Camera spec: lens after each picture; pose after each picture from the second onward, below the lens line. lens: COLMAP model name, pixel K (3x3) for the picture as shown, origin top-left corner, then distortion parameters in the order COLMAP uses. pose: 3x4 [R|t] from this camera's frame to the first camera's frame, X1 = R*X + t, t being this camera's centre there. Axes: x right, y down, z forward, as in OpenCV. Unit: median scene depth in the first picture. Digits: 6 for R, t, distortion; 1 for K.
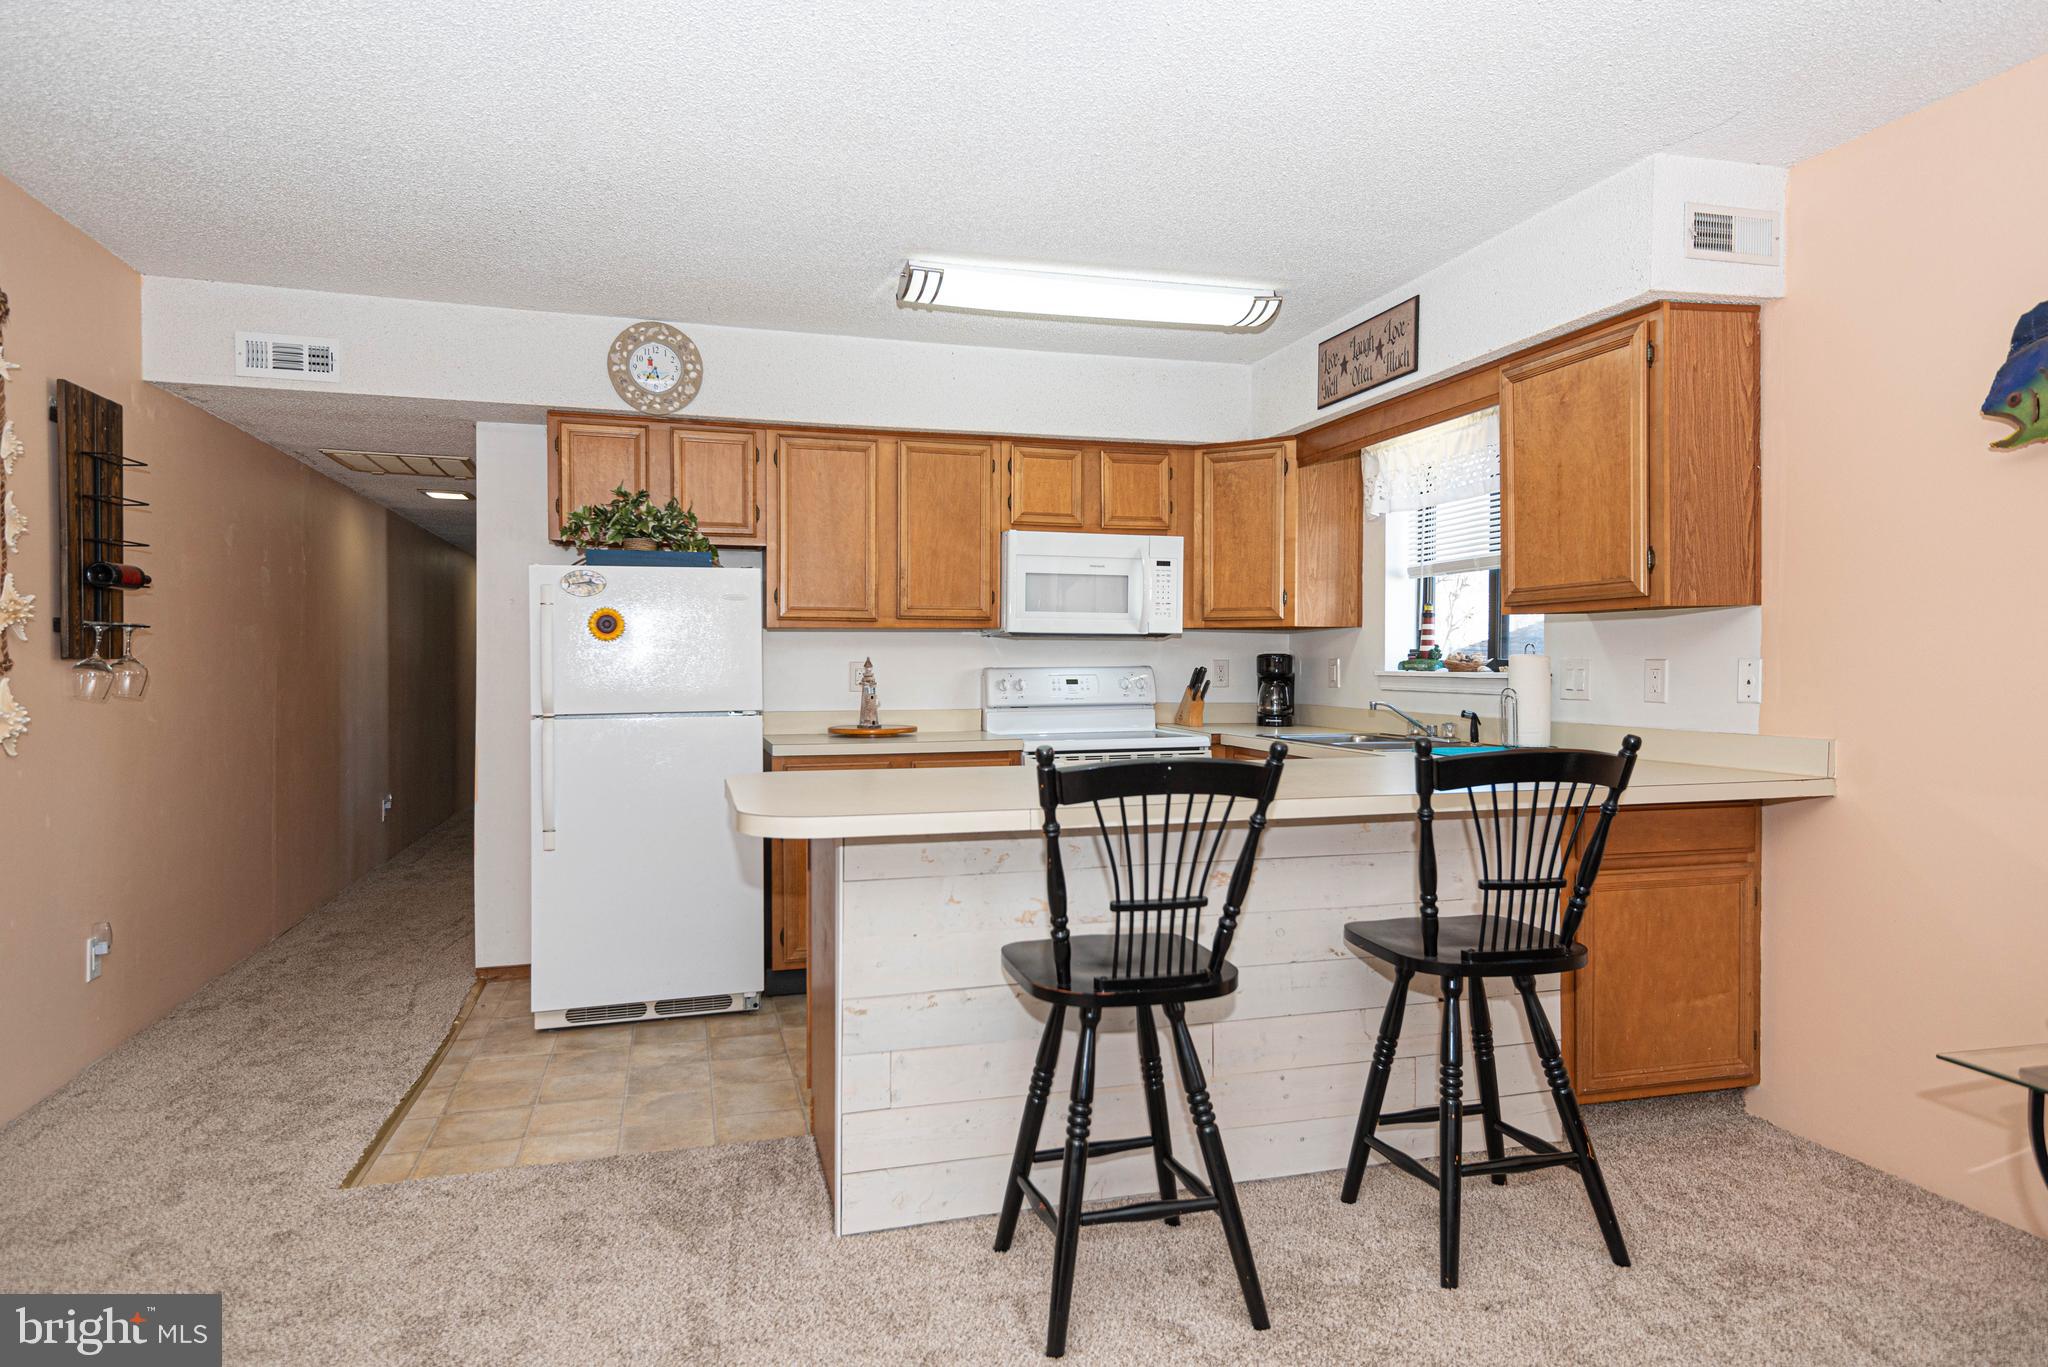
lens RADIAL K [[1158.3, 0, 1026.9], [0, 1158.3, 669.7], [0, 0, 1]] dist [0.066897, -0.045517]
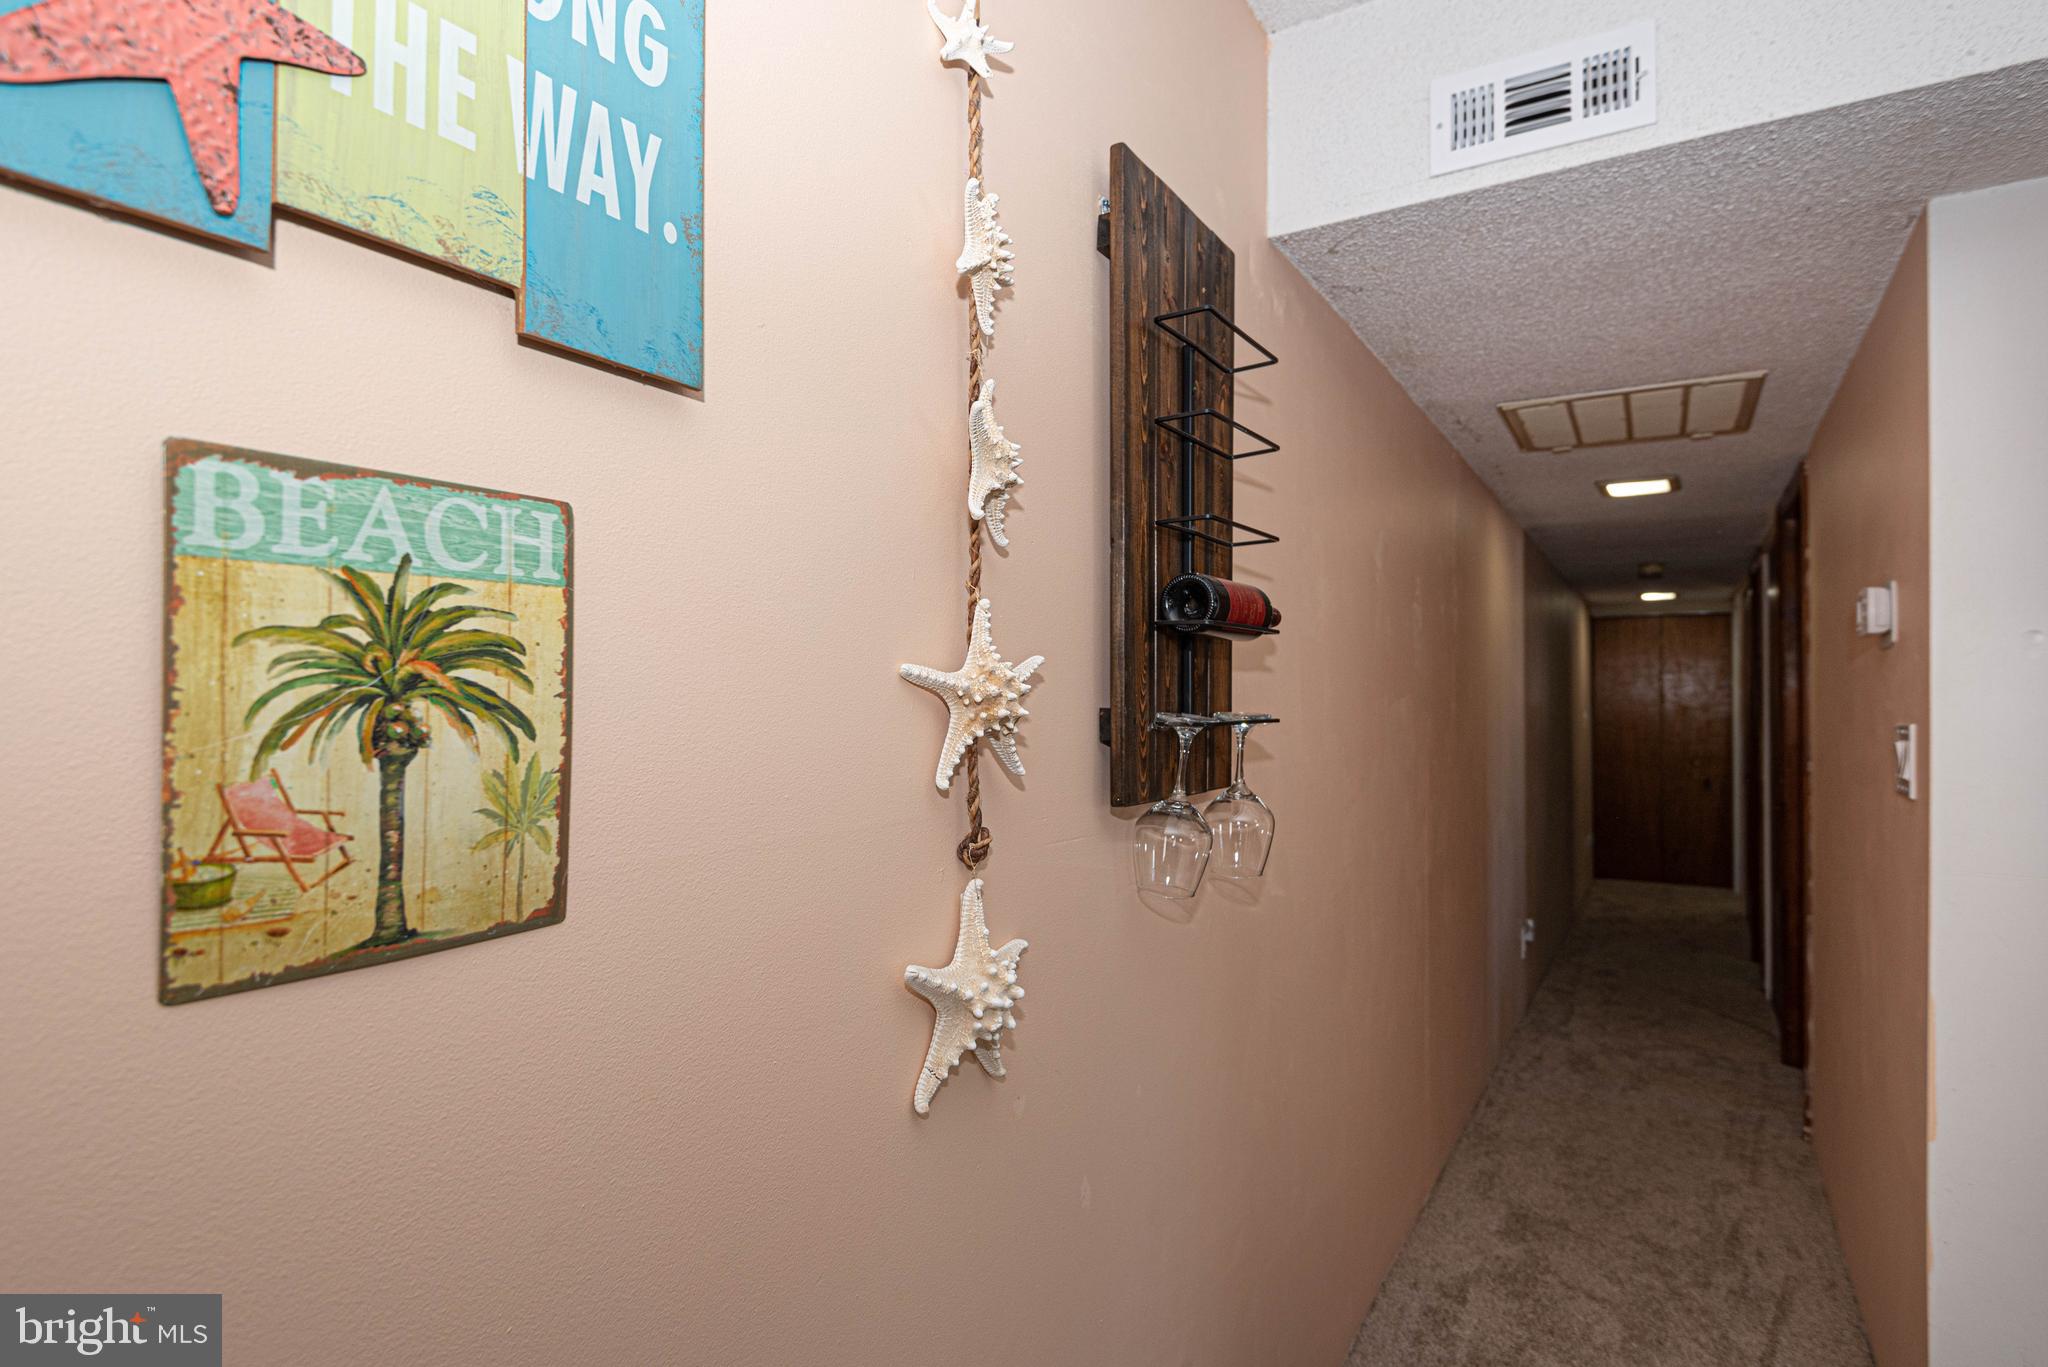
lens RADIAL K [[1101.0, 0, 1023.2], [0, 1101.0, 677.9], [0, 0, 1]] dist [0.036202, 0.000235]
pose [[0.666774, -0.014970, -0.745109, -0.416528], [-0.013557, 0.999389, -0.032211, -0.032063], [0.745136, 0.031579, 0.666164, 0.548546]]
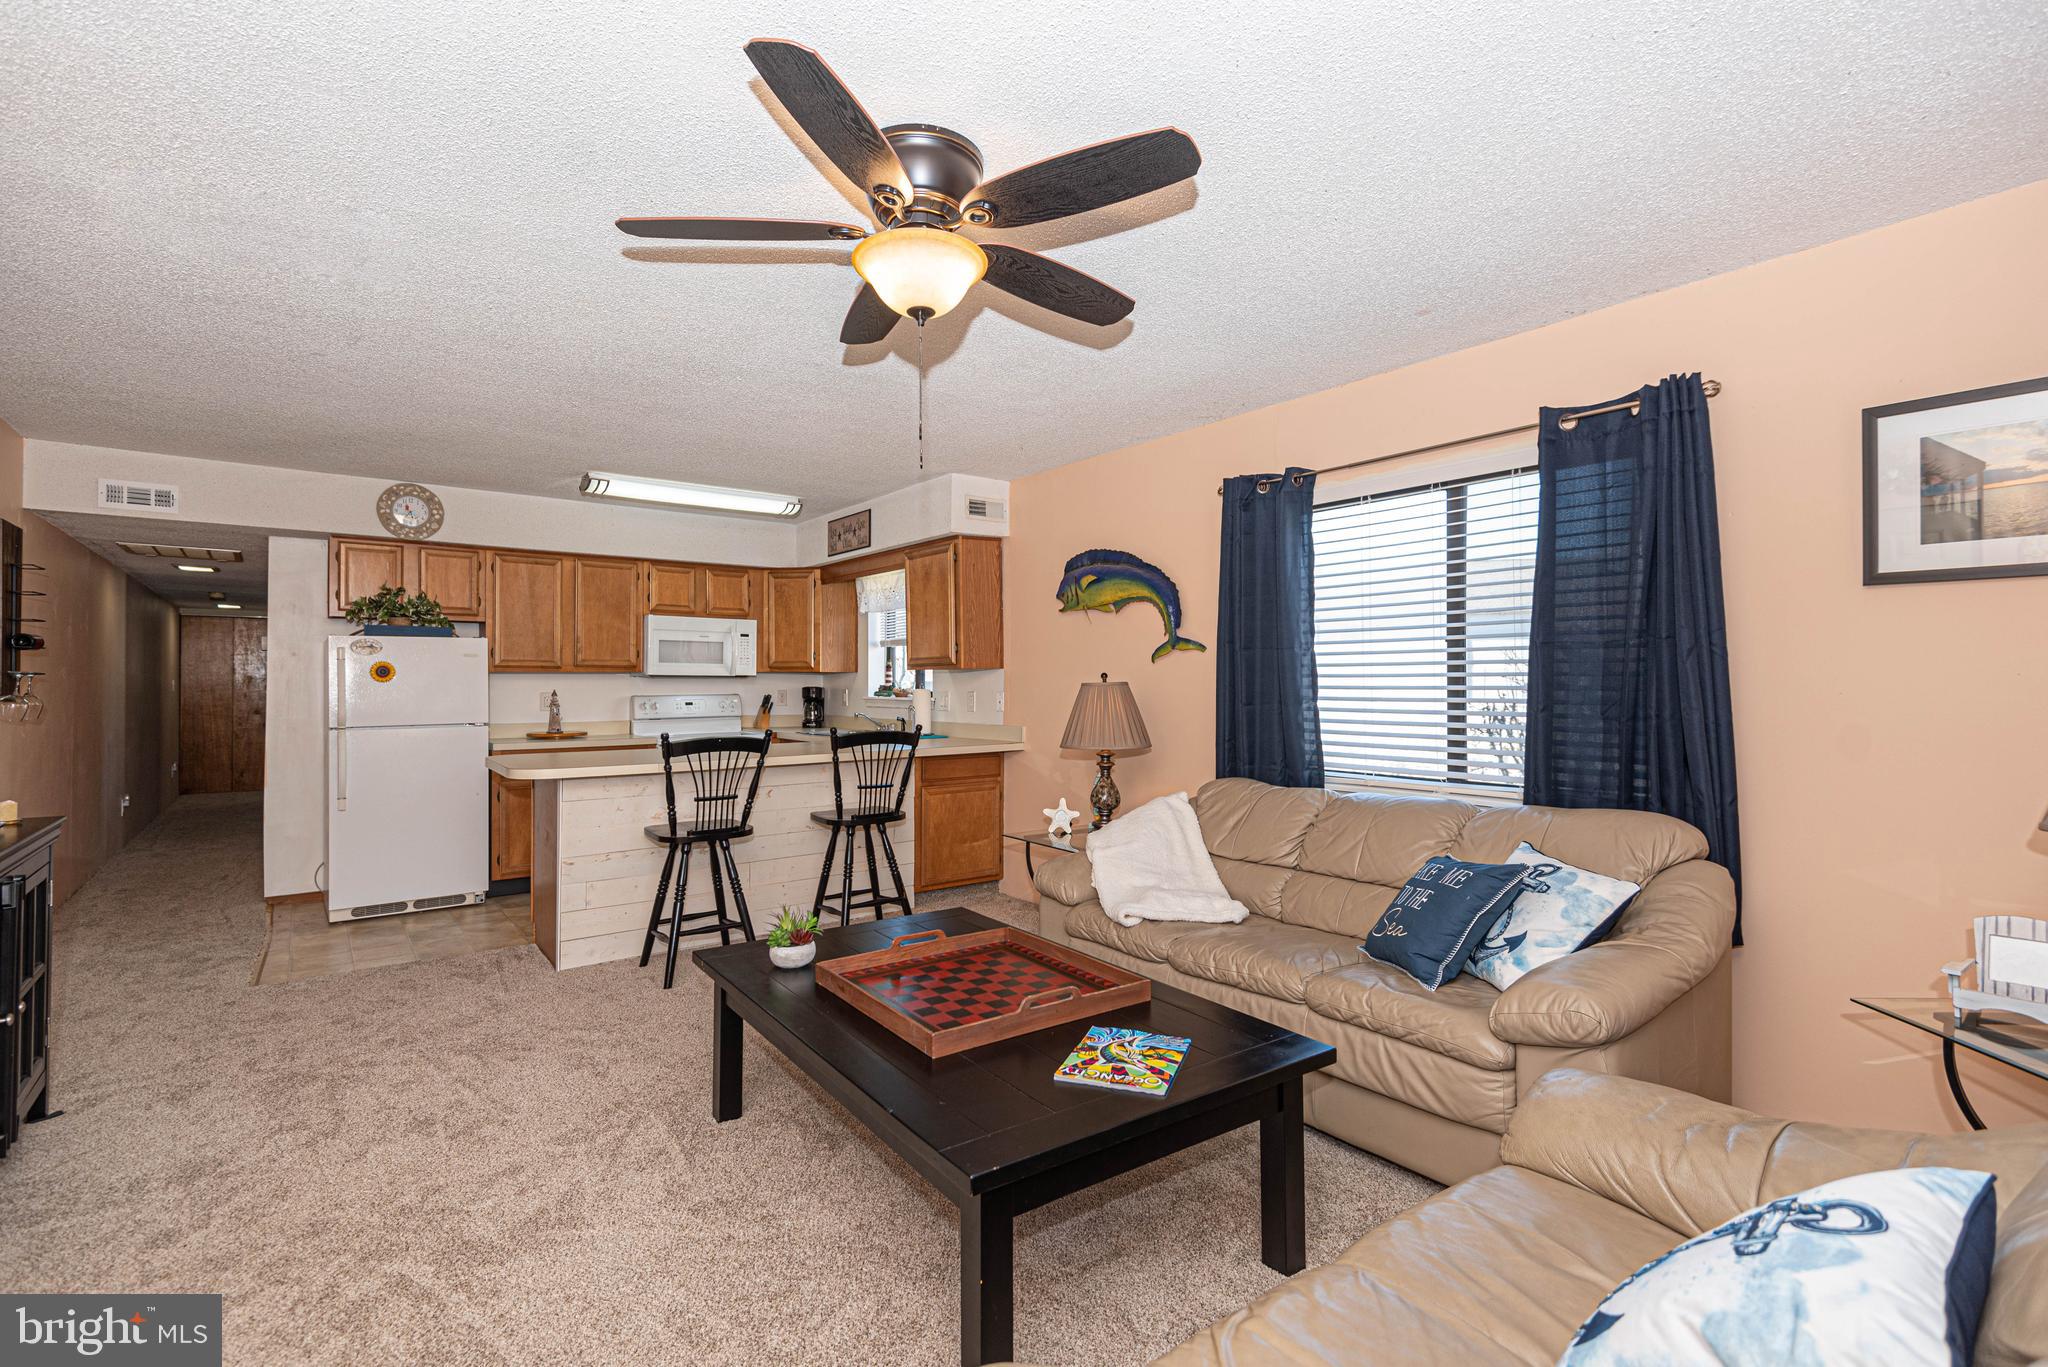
lens RADIAL K [[893.5, 0, 1012.0], [0, 893.5, 680.3], [0, 0, 1]] dist [0.023840, -0.016727]
pose [[0.932543, 0.001247, 0.361057, 0.008035], [0.003508, 0.999916, -0.012515, -0.007060], [-0.361042, 0.012937, 0.932460, -0.458832]]
